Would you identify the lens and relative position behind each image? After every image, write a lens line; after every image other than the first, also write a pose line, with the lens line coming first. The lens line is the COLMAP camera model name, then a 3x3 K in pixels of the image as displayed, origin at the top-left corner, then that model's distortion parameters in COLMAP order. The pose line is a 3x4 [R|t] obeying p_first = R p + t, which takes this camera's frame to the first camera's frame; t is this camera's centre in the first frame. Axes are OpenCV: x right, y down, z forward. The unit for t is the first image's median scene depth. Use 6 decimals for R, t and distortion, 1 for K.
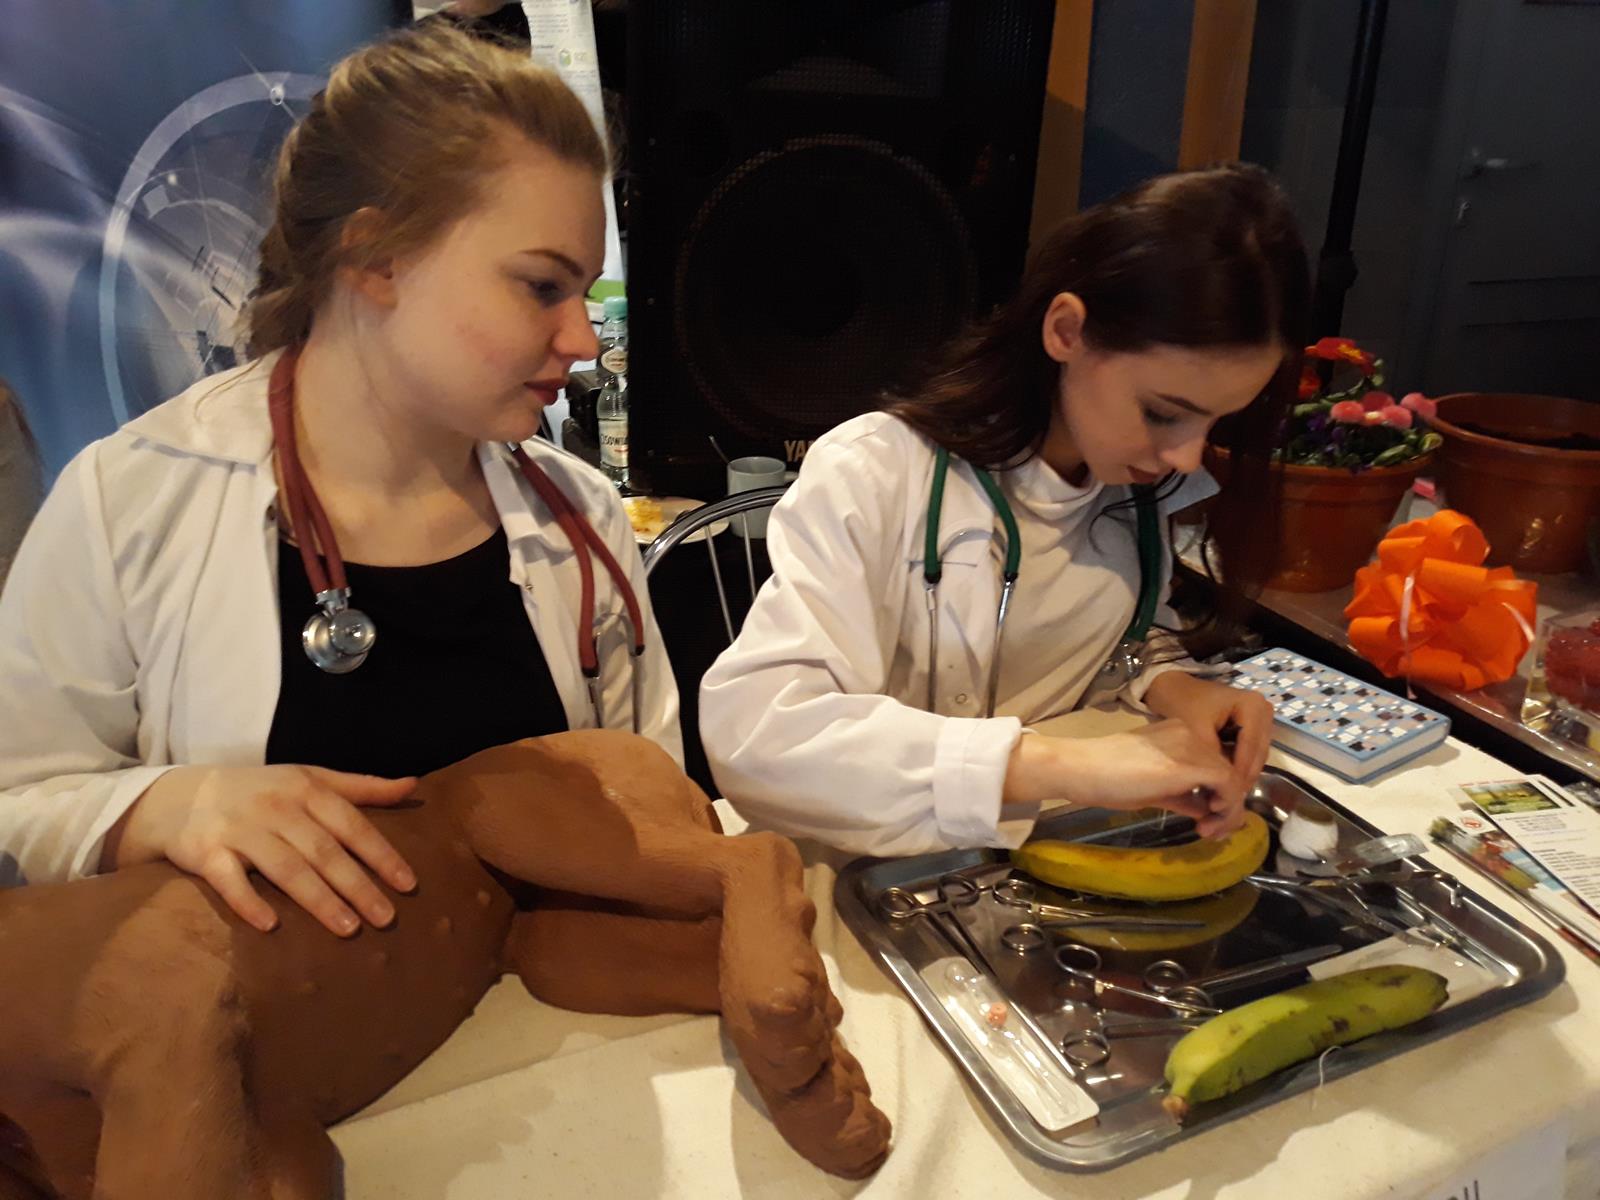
lens RADIAL K [[1364.6, 0, 809.4], [0, 1364.6, 601.4], [0, 0, 1]] dist [0.051217, -0.036304]
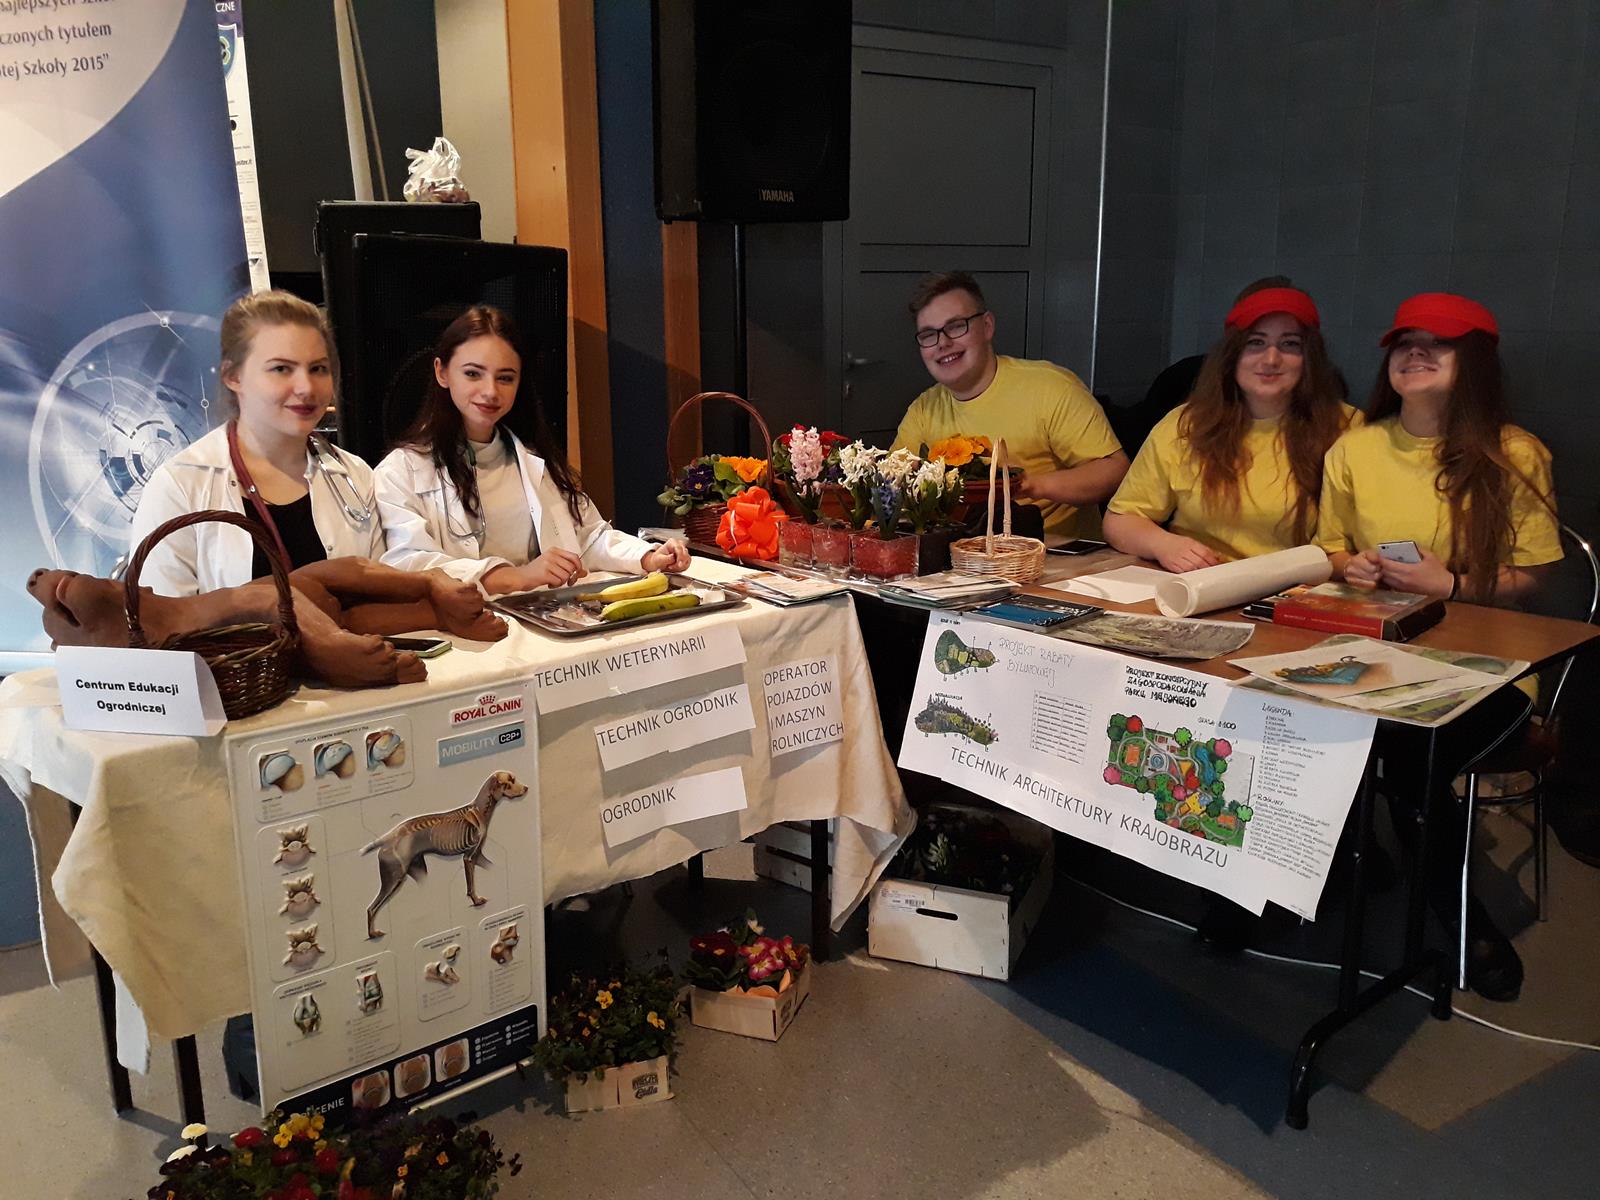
lens RADIAL K [[1364.6, 0, 799.1], [0, 1364.6, 593.7], [0, 0, 1]] dist [0.051217, -0.036304]
pose [[0.959311, -0.066432, 0.274424, -0.083811], [0.110541, 0.982710, -0.148529, 0.374332], [-0.259812, 0.172821, 0.950069, -0.954592]]
